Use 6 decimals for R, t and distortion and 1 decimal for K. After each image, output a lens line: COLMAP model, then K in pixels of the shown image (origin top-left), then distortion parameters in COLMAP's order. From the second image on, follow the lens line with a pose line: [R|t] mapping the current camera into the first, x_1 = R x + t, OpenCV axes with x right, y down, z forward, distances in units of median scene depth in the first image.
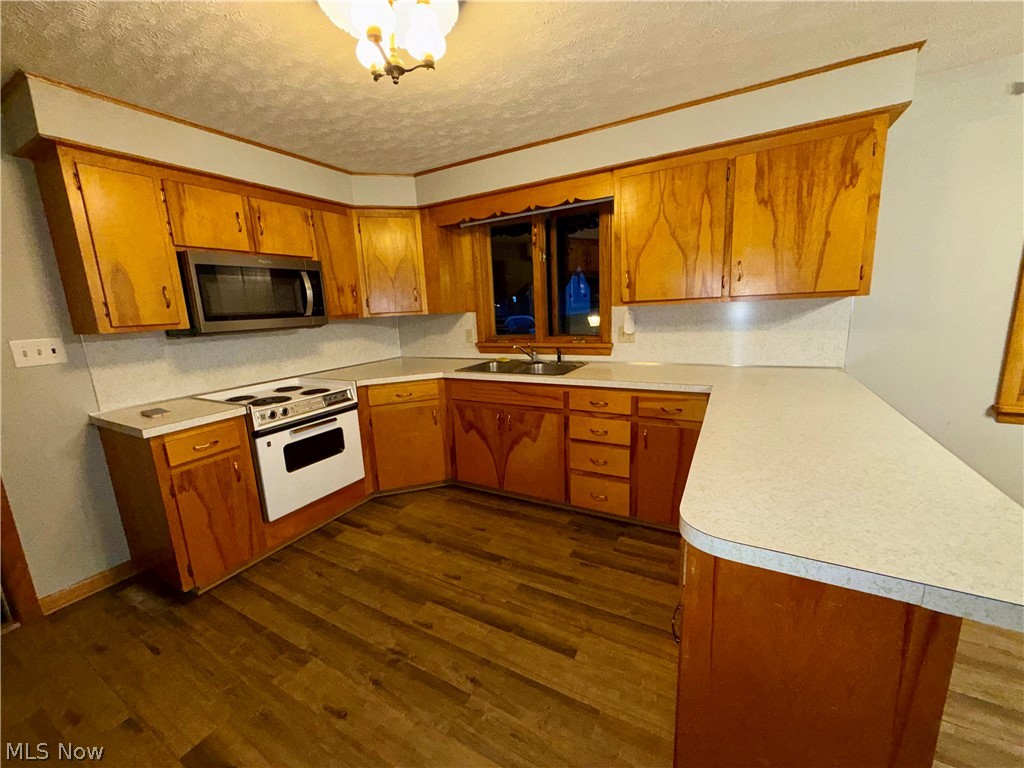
lens RADIAL K [[407.7, 0, 509.0], [0, 407.7, 384.5], [0, 0, 1]] dist [0.000025, 0.000148]
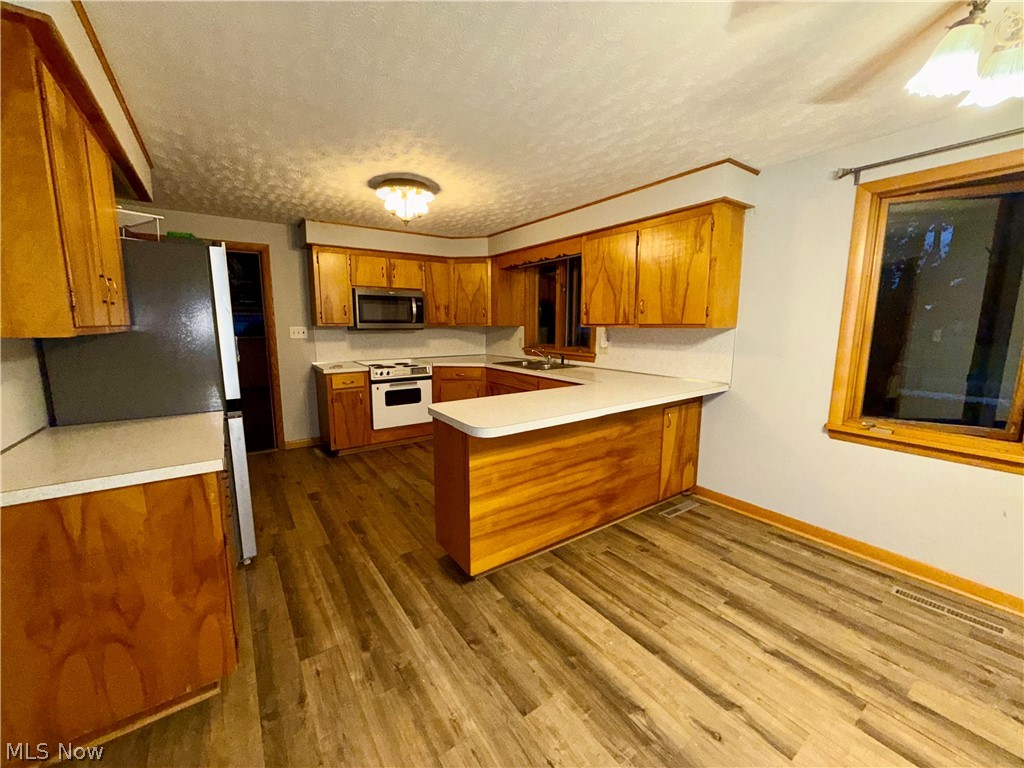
lens RADIAL K [[407.7, 0, 509.0], [0, 407.7, 384.5], [0, 0, 1]] dist [0.000025, 0.000148]
pose [[0.898690, 0.114053, -0.423495, 0.721489], [-0.126875, 0.991917, -0.002102, 0.051109], [0.419832, 0.055620, 0.905896, -0.441567]]
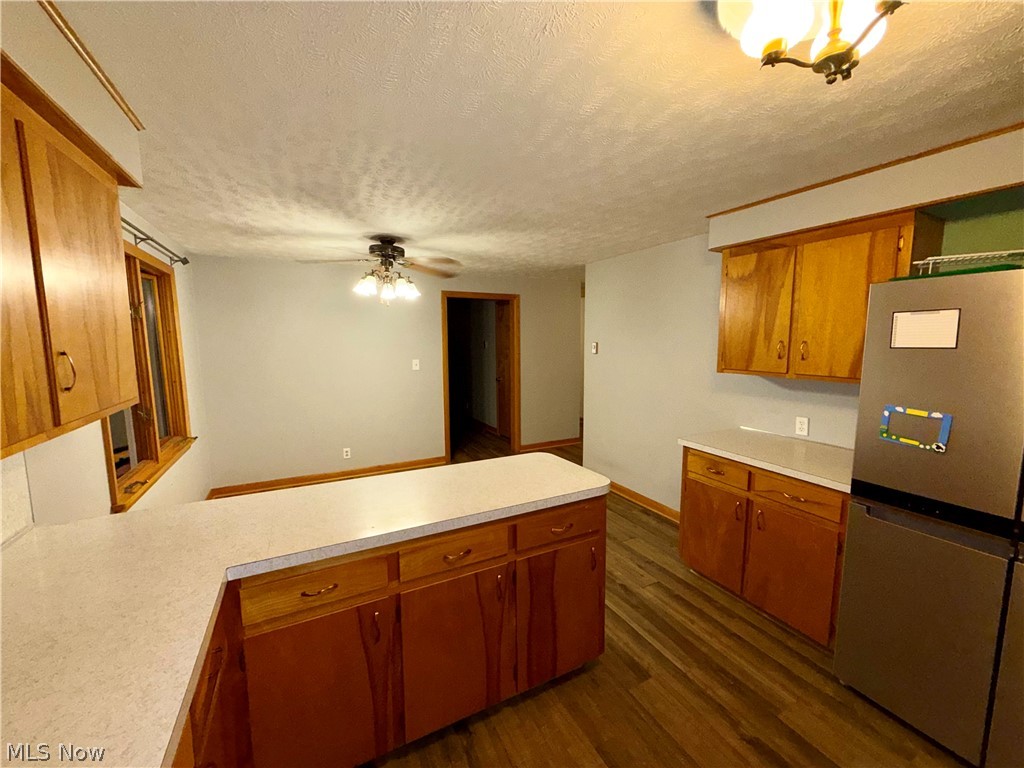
lens RADIAL K [[407.7, 0, 509.0], [0, 407.7, 384.5], [0, 0, 1]] dist [0.000025, 0.000148]
pose [[-0.831506, -0.010201, 0.555422, -0.115608], [0.150794, 0.958146, 0.243347, -0.277015], [-0.534657, 0.286098, -0.795166, 1.017815]]
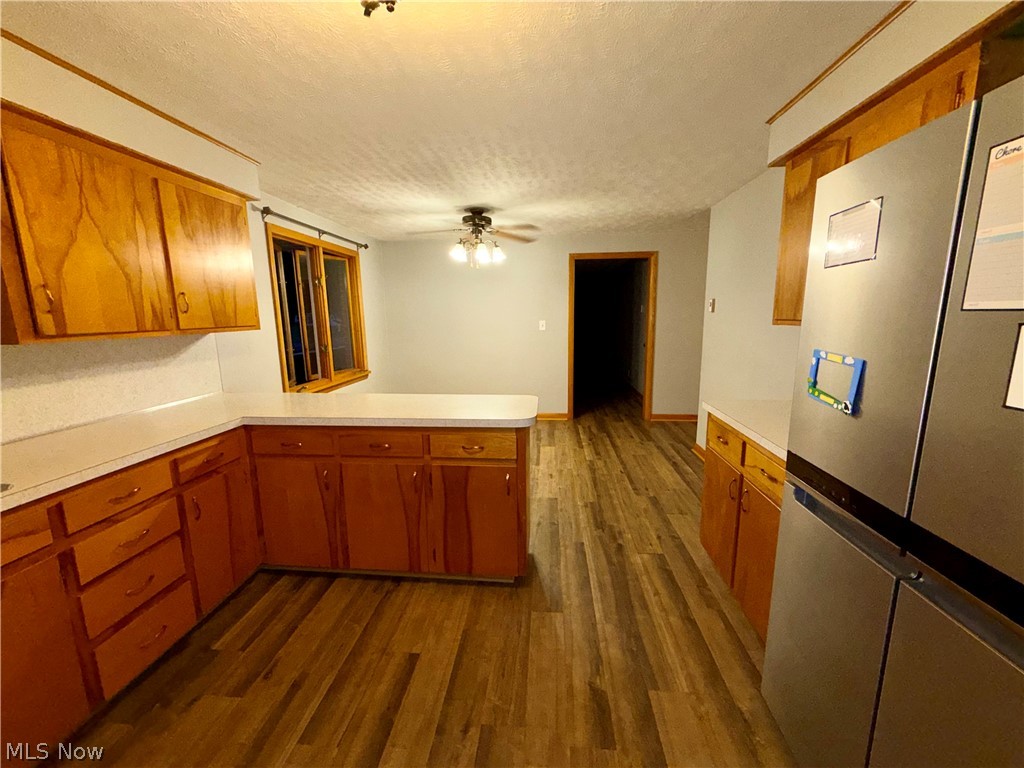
lens RADIAL K [[407.7, 0, 509.0], [0, 407.7, 384.5], [0, 0, 1]] dist [0.000025, 0.000148]
pose [[-0.402659, -0.101779, 0.909674, -0.567431], [0.209310, 0.957230, 0.199748, -0.117271], [-0.891098, 0.270834, -0.364134, 0.666368]]
